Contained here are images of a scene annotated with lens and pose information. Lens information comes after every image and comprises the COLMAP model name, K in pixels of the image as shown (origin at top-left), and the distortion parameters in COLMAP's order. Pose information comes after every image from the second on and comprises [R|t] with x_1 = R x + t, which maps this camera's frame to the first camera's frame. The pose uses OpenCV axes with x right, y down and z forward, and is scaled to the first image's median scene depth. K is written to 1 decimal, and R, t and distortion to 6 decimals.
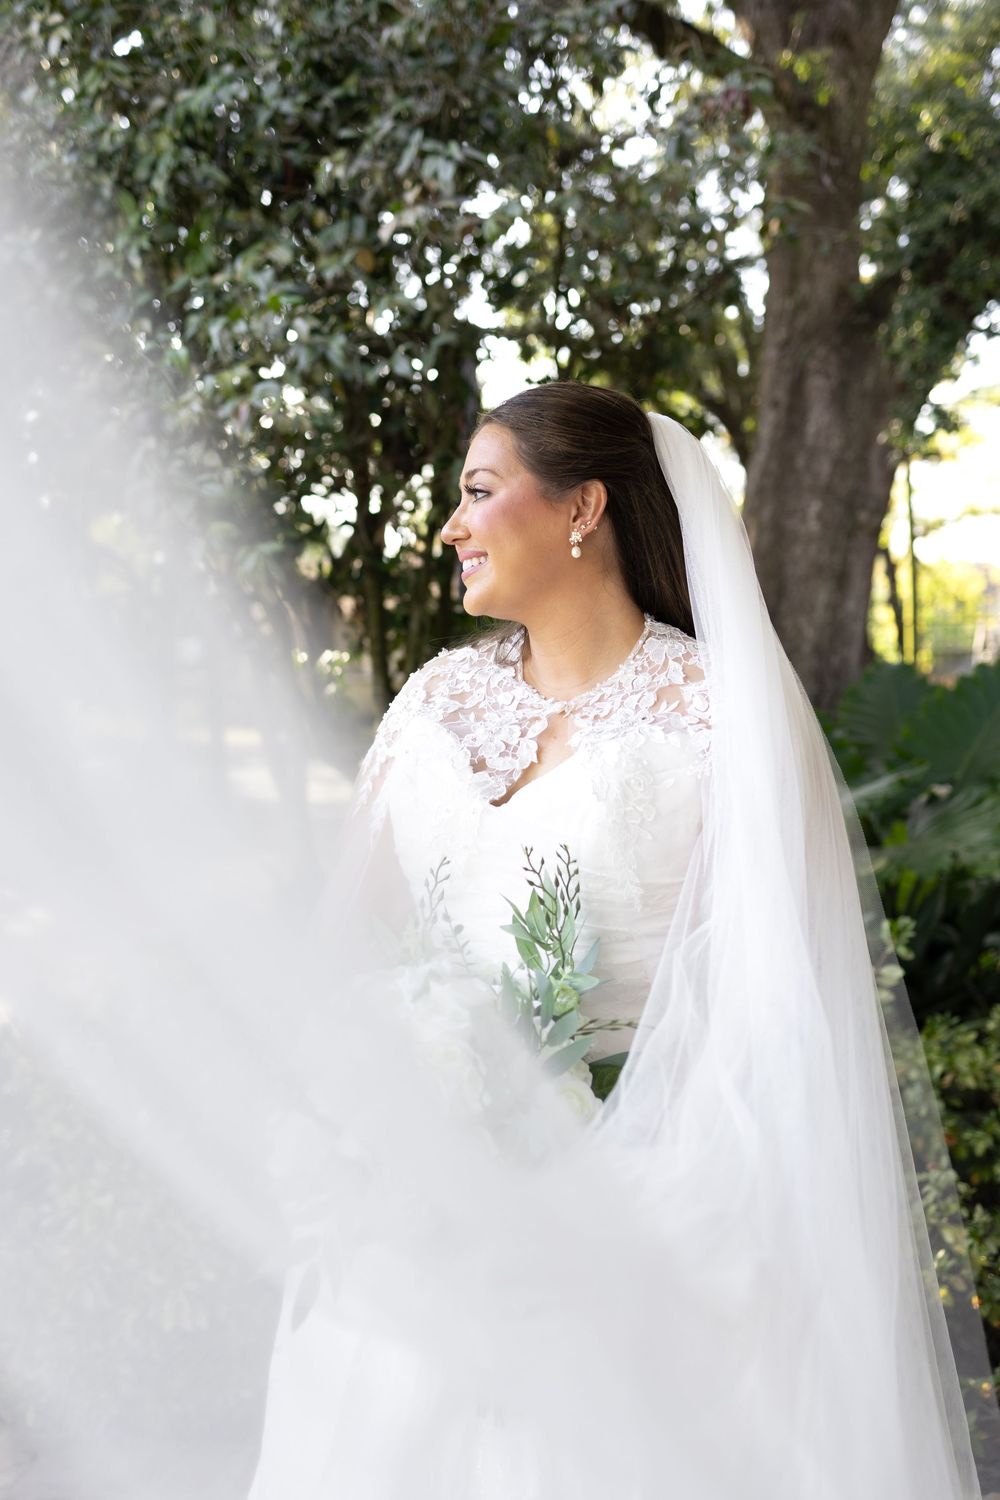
lens RADIAL K [[1554.3, 0, 500.0], [0, 1554.3, 750.0], [0, 0, 1]] dist [-0.009829, -0.027342]
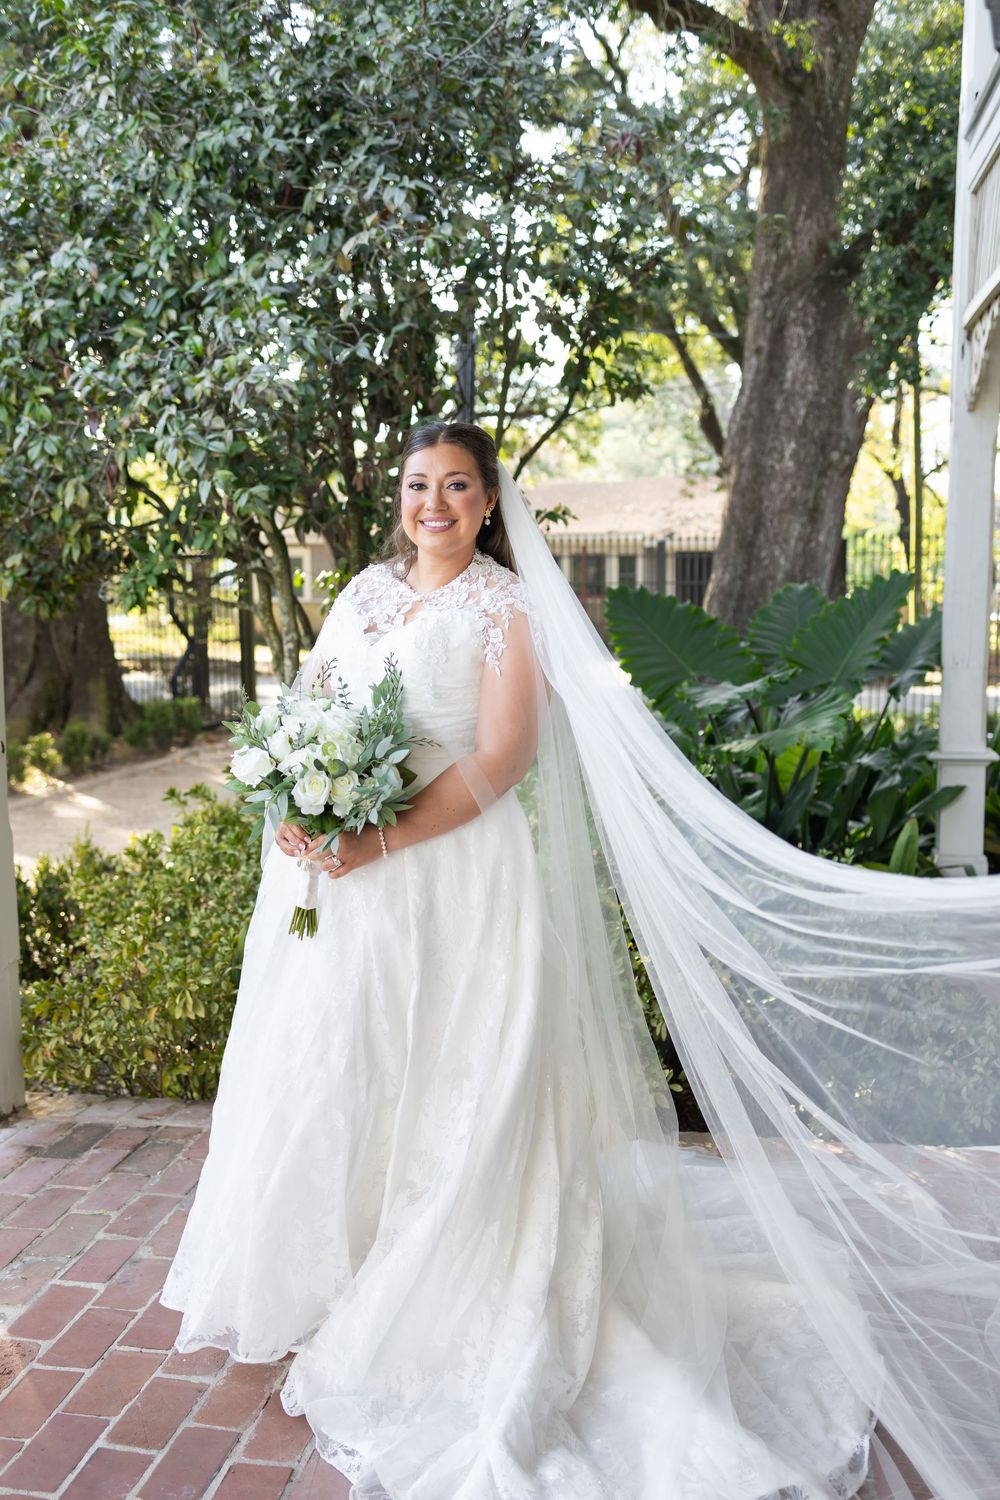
lens RADIAL K [[1554.3, 0, 500.0], [0, 1554.3, 750.0], [0, 0, 1]] dist [-0.009829, -0.027342]
pose [[0.999506, 0.019087, -0.024974, 0.083915], [-0.017883, 0.998706, 0.047610, 0.023458], [0.025850, -0.047140, 0.998554, -0.301860]]
